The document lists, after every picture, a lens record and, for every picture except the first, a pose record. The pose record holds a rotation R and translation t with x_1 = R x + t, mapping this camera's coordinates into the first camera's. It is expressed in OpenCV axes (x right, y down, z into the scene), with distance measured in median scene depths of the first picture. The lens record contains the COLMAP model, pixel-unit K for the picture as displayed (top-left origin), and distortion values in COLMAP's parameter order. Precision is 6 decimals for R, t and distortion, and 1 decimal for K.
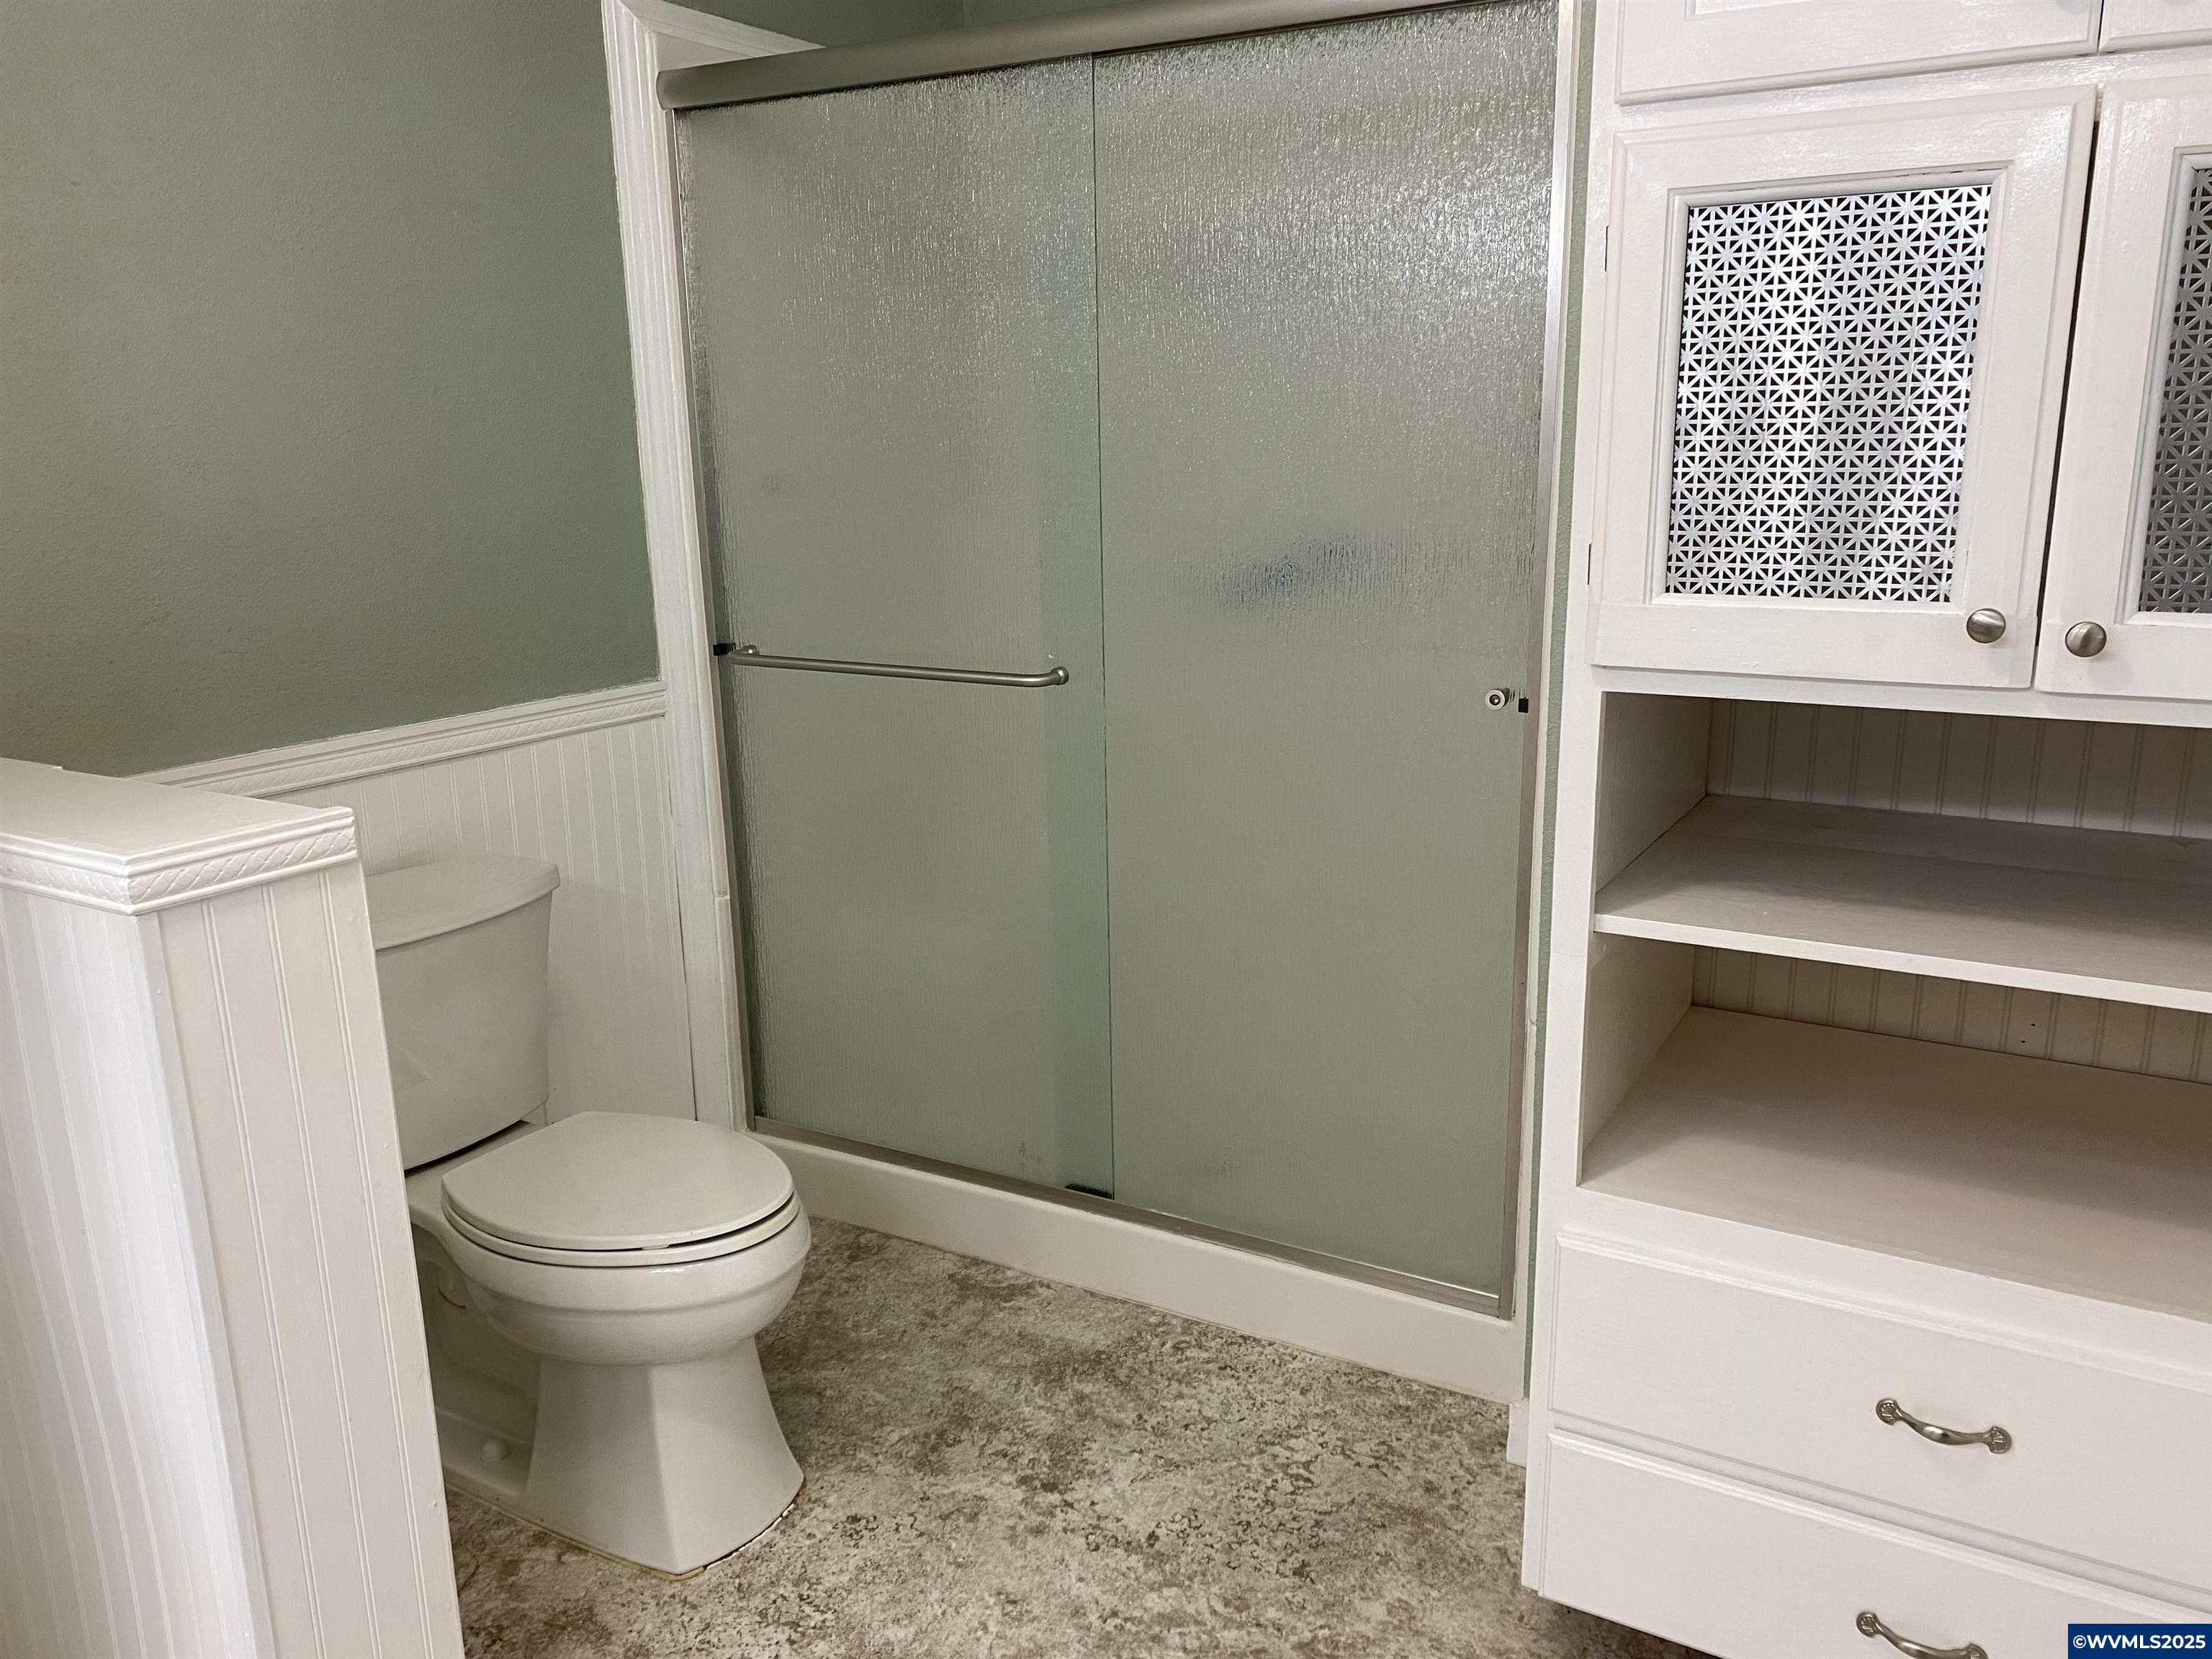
lens RADIAL K [[1656.6, 0, 1106.0], [0, 1656.6, 829.5], [0, 0, 1]] dist [0.043863, -0.069985]
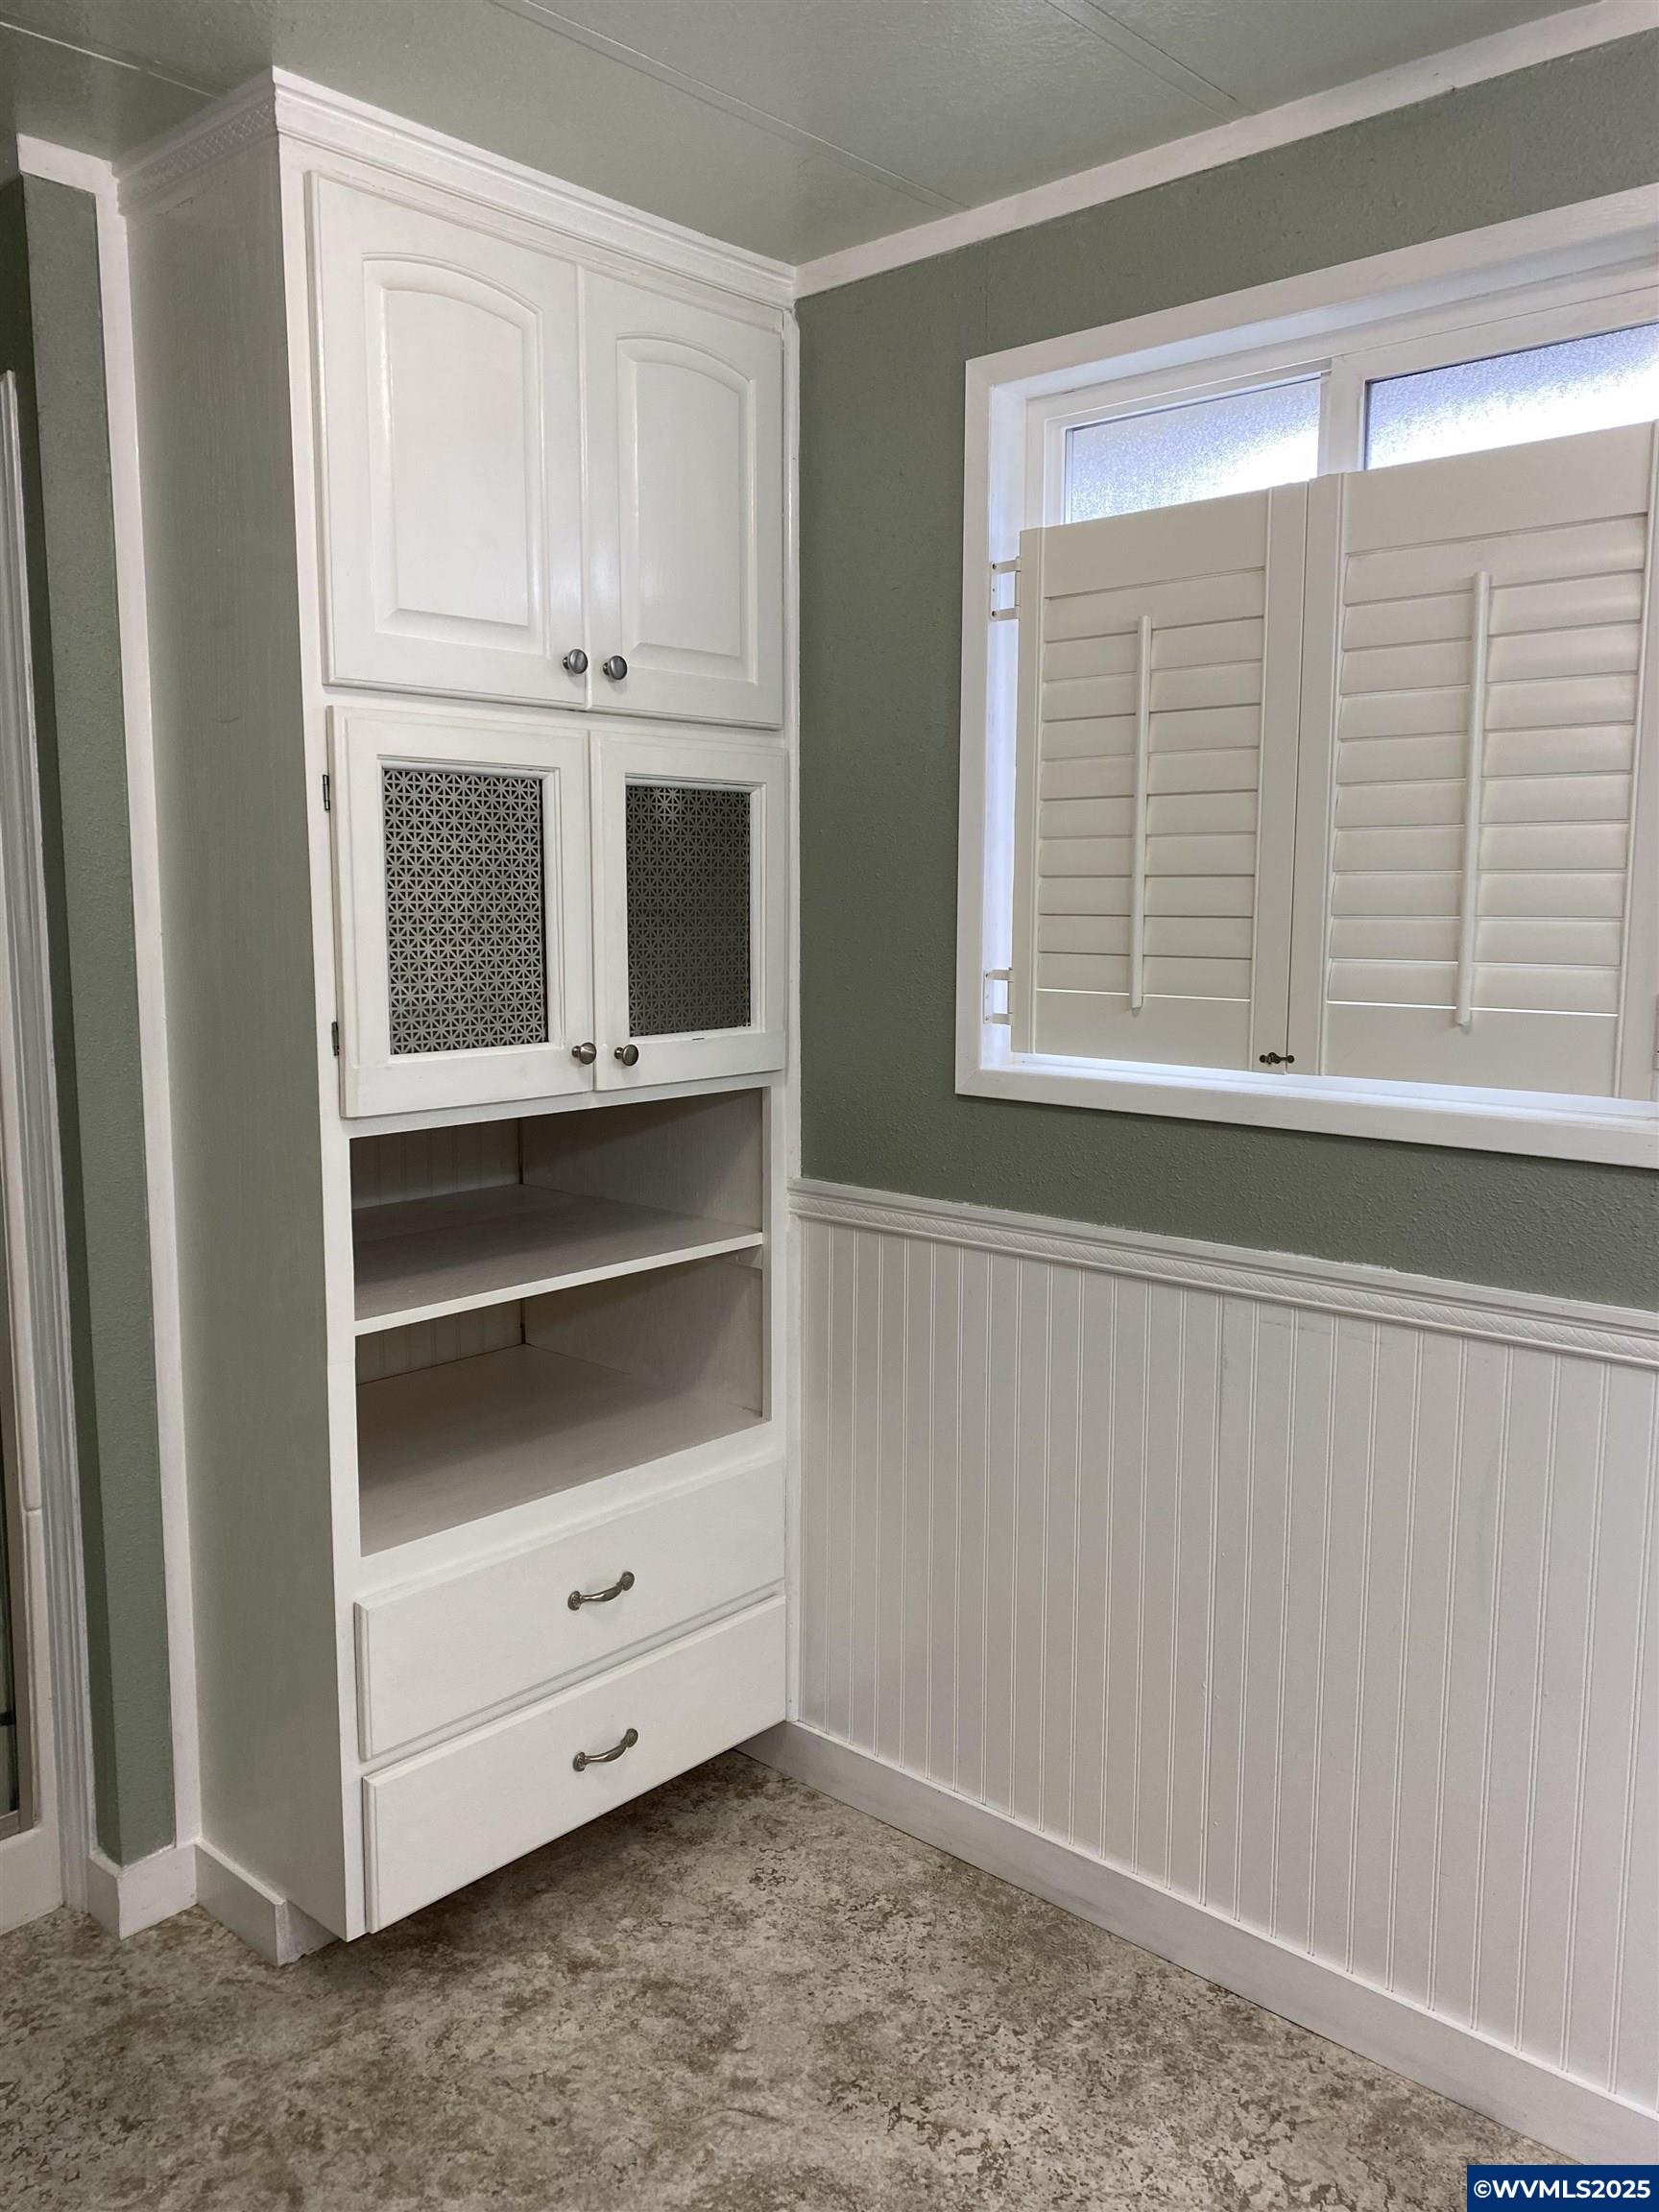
lens RADIAL K [[1656.6, 0, 829.5], [0, 1656.6, 1106.0], [0, 0, 1]] dist [0.043863, -0.069985]
pose [[0.200539, -0.113093, 0.973136, -0.790711], [0.218360, 0.973487, 0.068135, -0.109095], [-0.955041, 0.198830, 0.219917, 0.374622]]
